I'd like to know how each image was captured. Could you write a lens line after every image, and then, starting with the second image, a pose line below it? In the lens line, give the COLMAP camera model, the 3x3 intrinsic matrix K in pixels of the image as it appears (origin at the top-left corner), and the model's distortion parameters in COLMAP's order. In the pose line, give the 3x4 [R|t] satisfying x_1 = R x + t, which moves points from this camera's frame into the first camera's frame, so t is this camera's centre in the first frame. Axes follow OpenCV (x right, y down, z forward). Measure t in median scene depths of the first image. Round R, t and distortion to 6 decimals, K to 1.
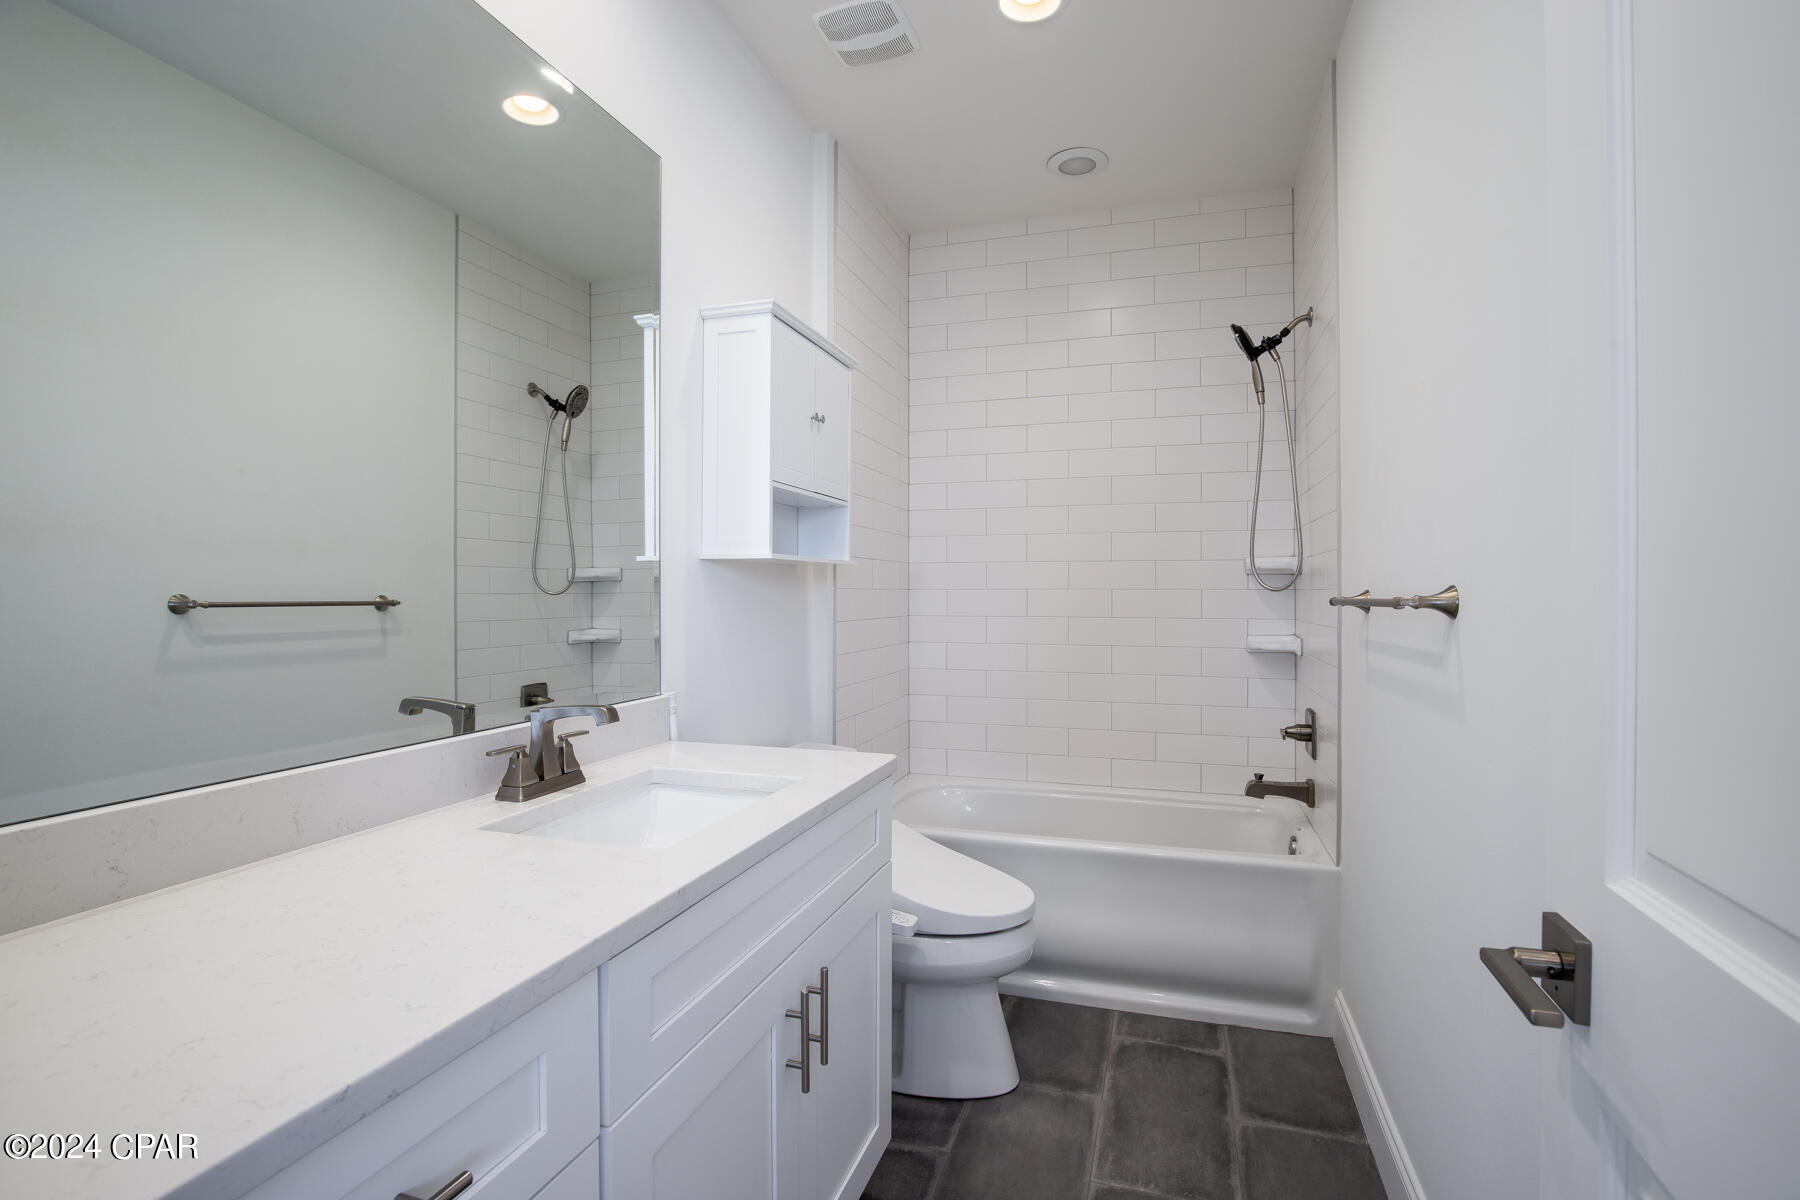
lens RADIAL K [[839.9, 0, 907.9], [0, 839.9, 600.4], [0, 0, 1]] dist [-0.022813, 0.000454]
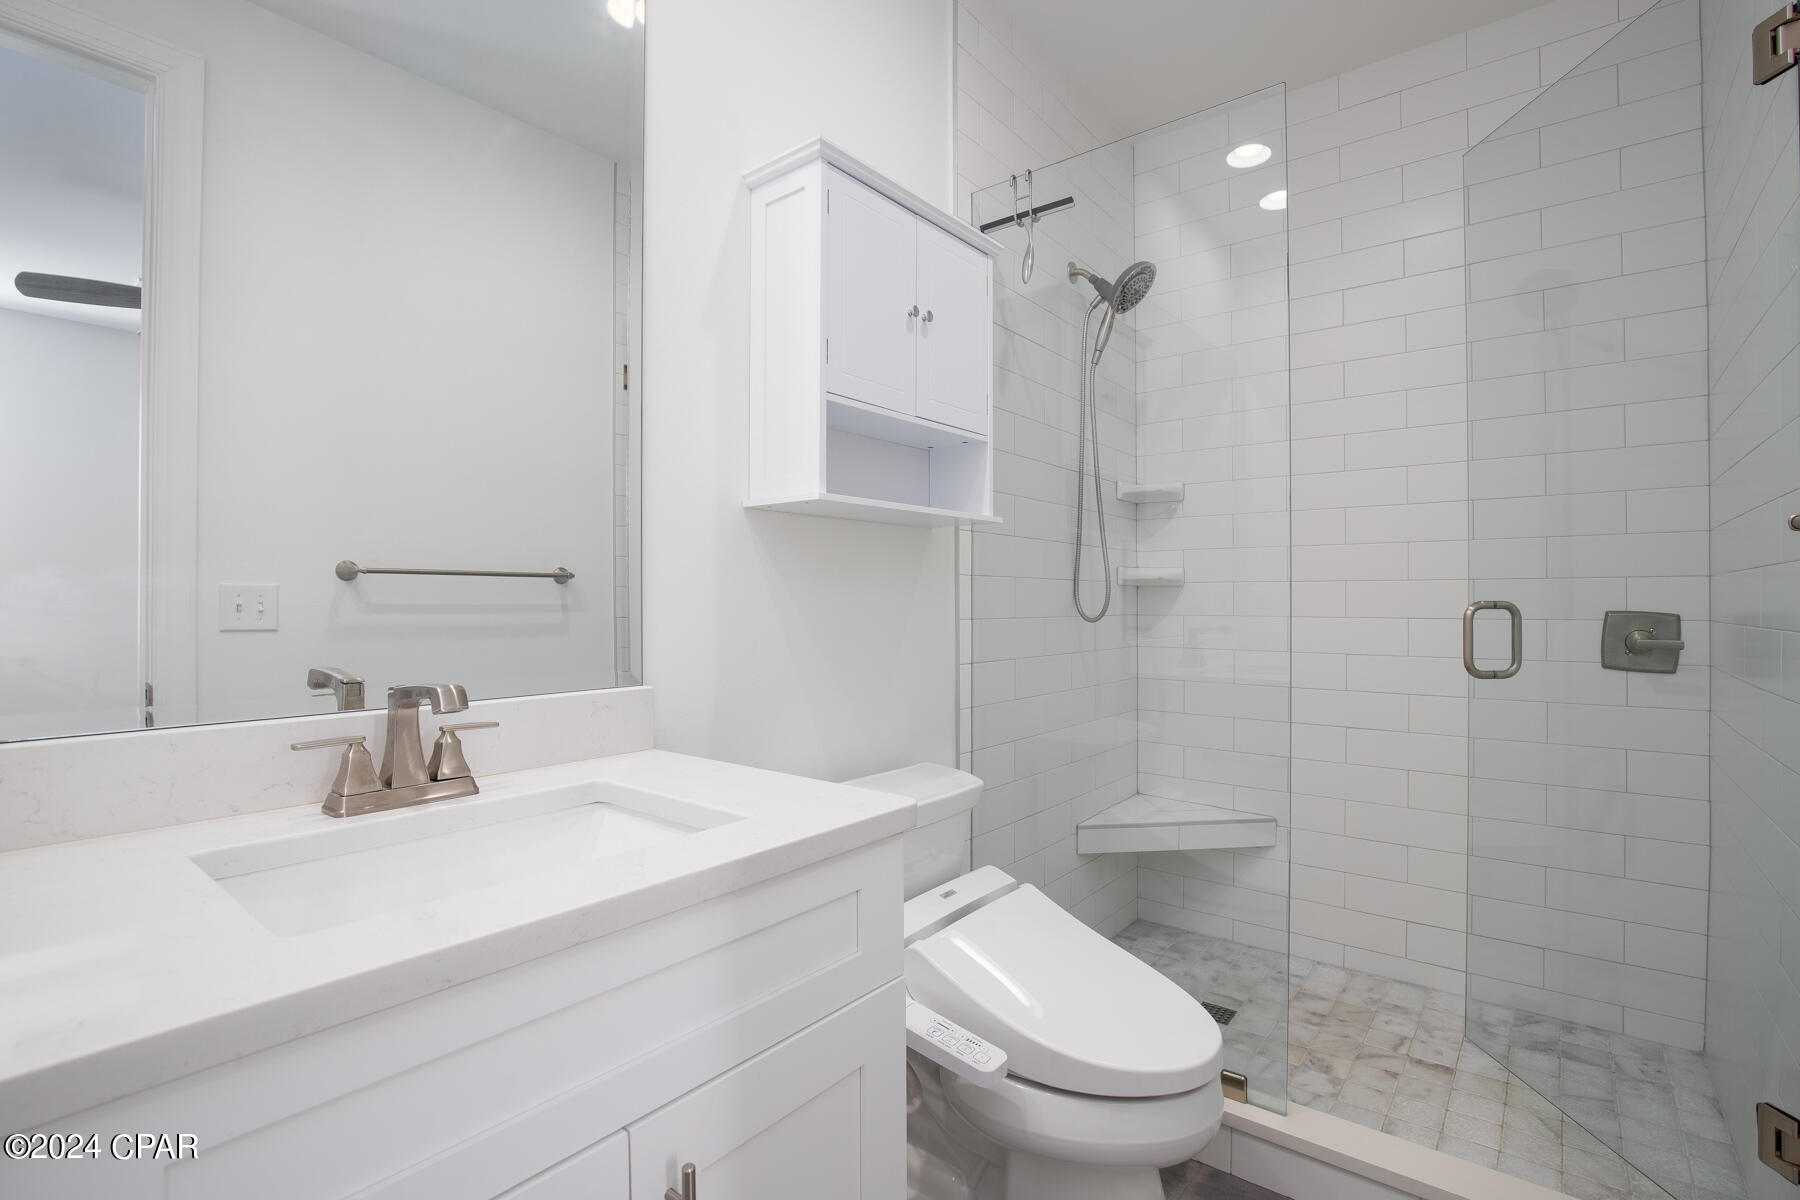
lens RADIAL K [[845.4, 0, 896.9], [0, 845.4, 587.0], [0, 0, 1]] dist [0.005357, 0.000303]
pose [[0.924215, 0.008863, -0.381768, 0.173742], [-0.015201, 0.999792, -0.013589, 0.032508], [0.381569, 0.018363, 0.924158, 0.350969]]
